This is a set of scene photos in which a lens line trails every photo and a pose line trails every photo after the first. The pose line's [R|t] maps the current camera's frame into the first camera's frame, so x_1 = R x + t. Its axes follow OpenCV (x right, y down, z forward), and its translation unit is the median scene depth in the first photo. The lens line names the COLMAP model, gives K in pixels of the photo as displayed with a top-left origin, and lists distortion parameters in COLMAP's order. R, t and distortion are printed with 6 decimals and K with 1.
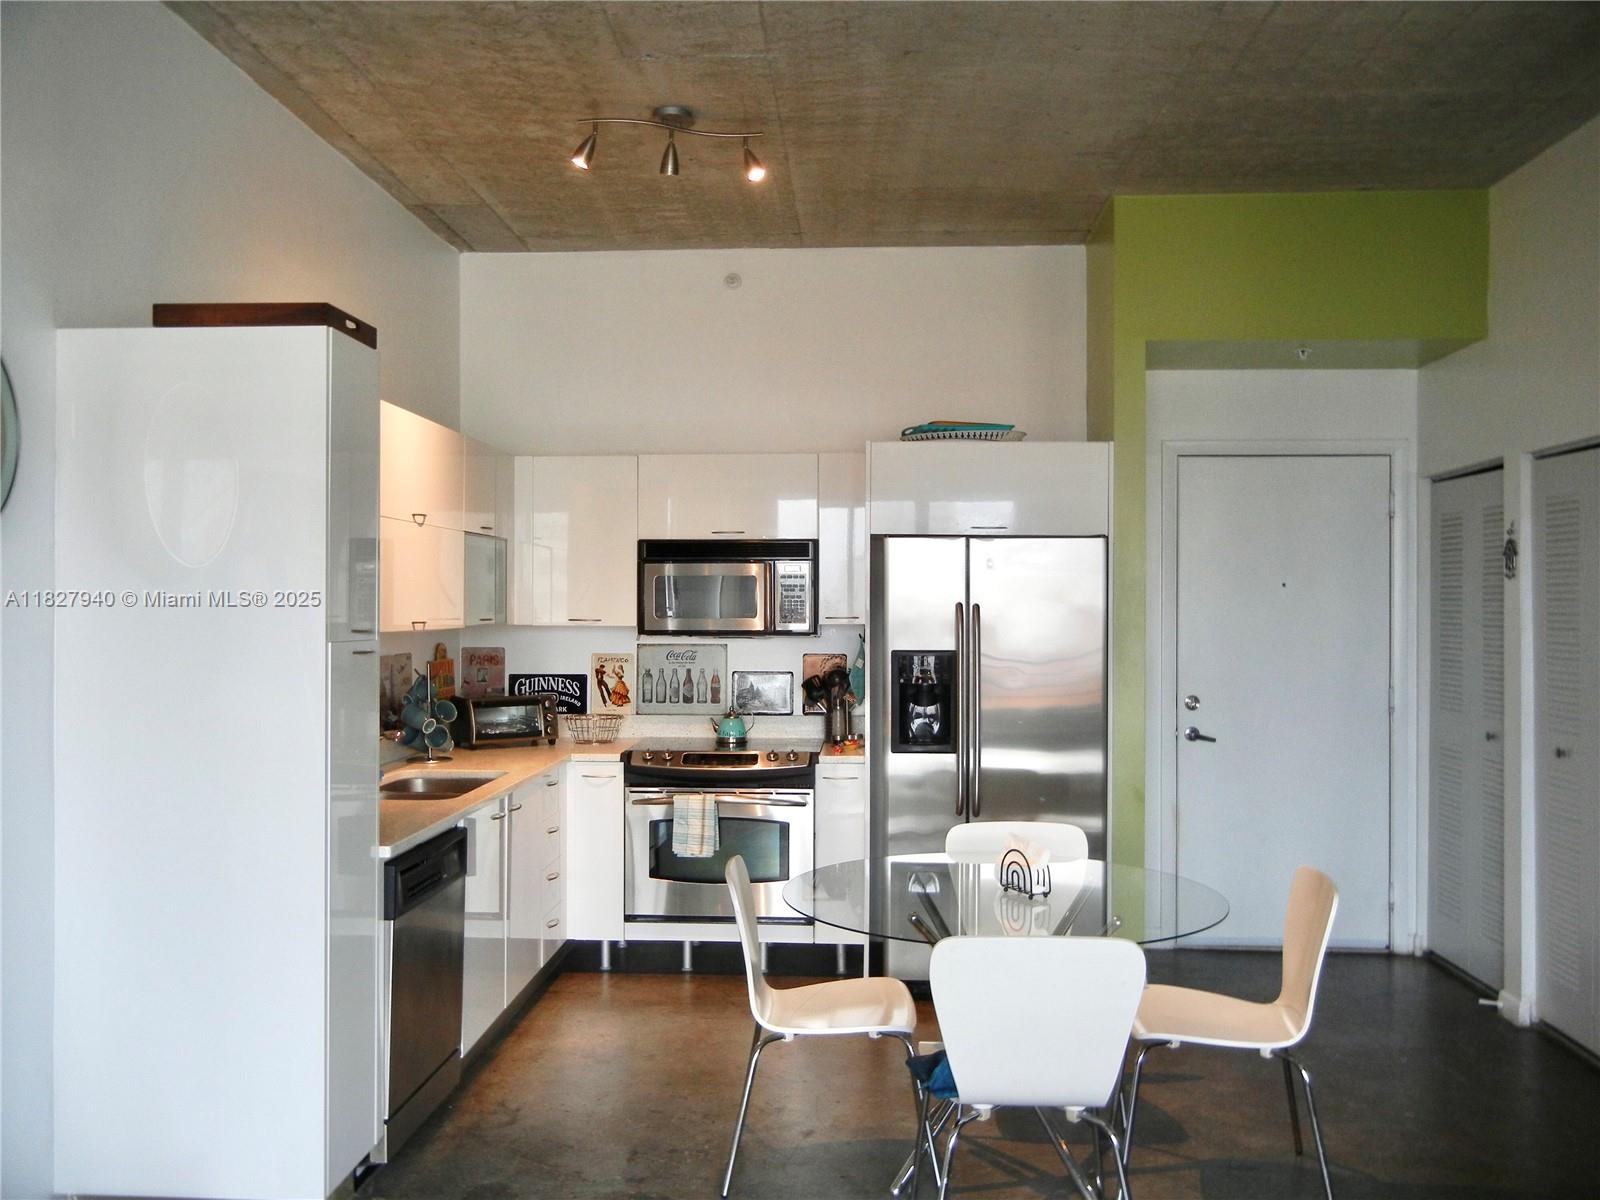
lens RADIAL K [[1338.3, 0, 799.6], [0, 1338.3, 602.6], [0, 0, 1]] dist [-0.017288, 0.009127]
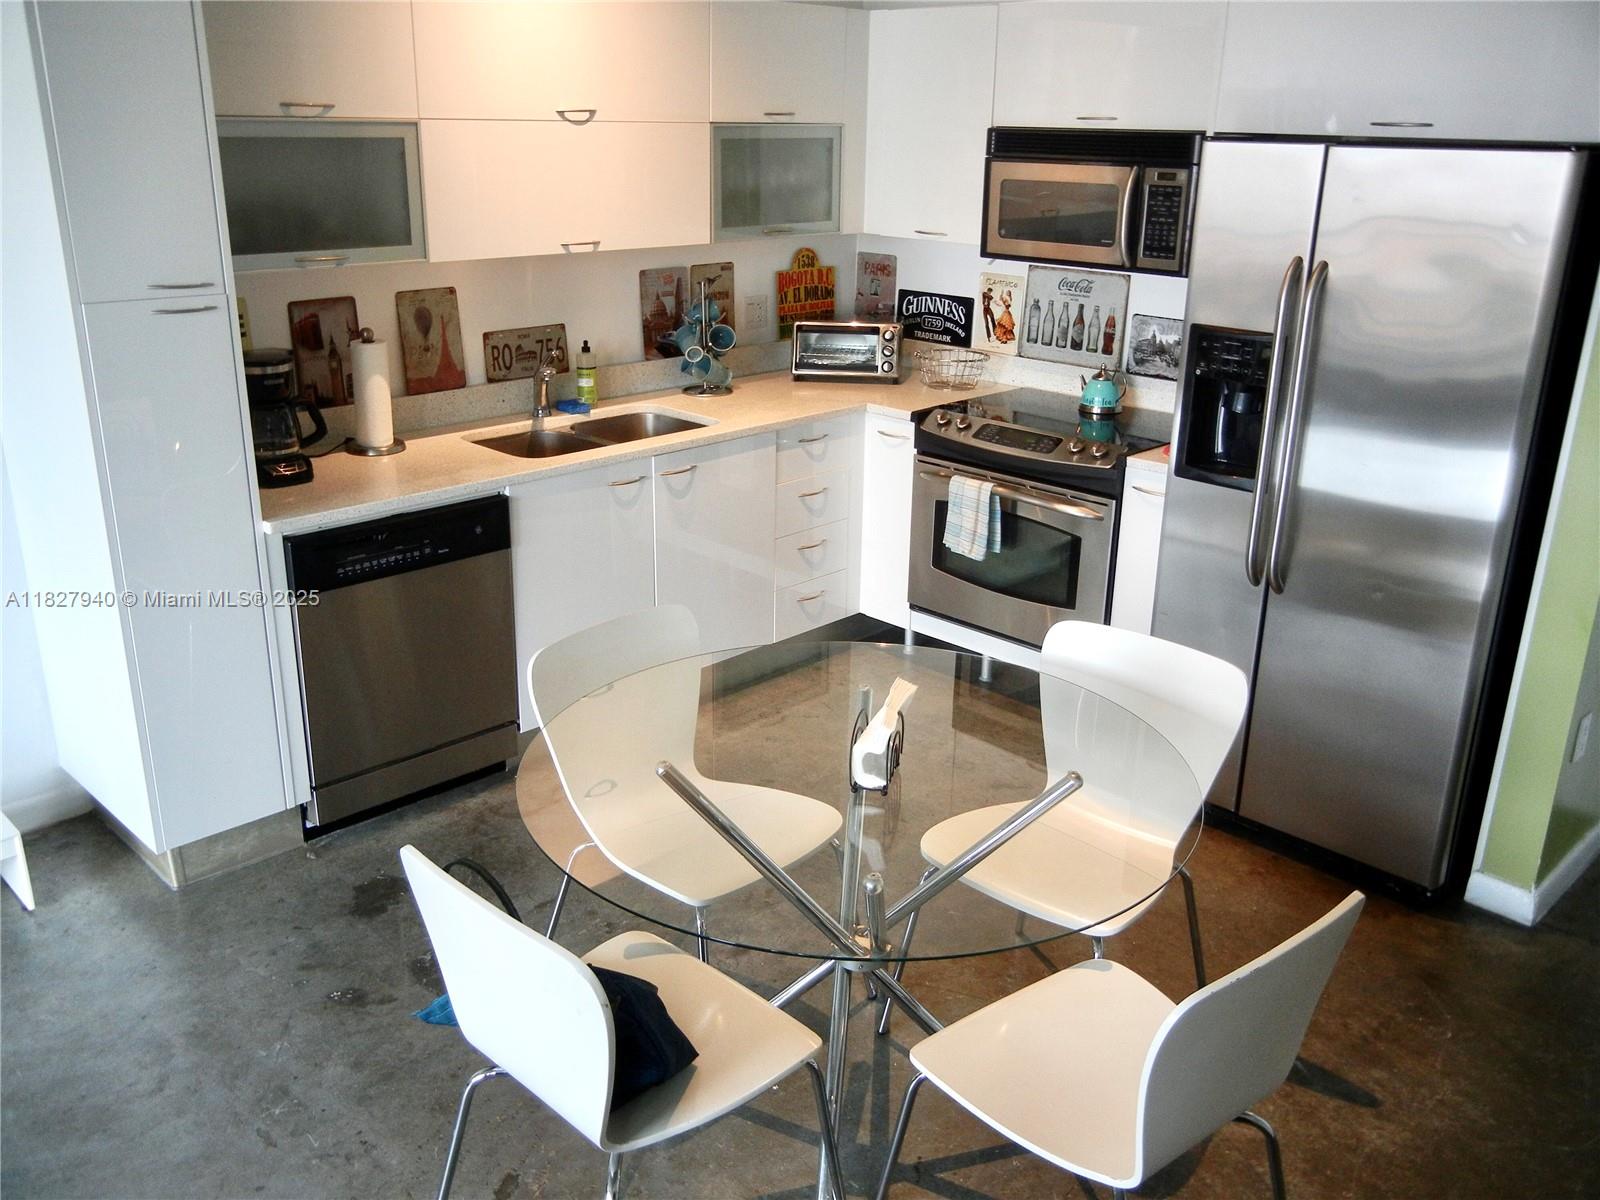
lens RADIAL K [[1338.3, 0, 801.5], [0, 1338.3, 596.1], [0, 0, 1]] dist [-0.017288, 0.009127]
pose [[0.745456, 0.234477, -0.623951, 0.308052], [-0.013681, 0.941270, 0.337379, -0.047641], [0.666414, -0.242965, 0.704883, 0.322730]]
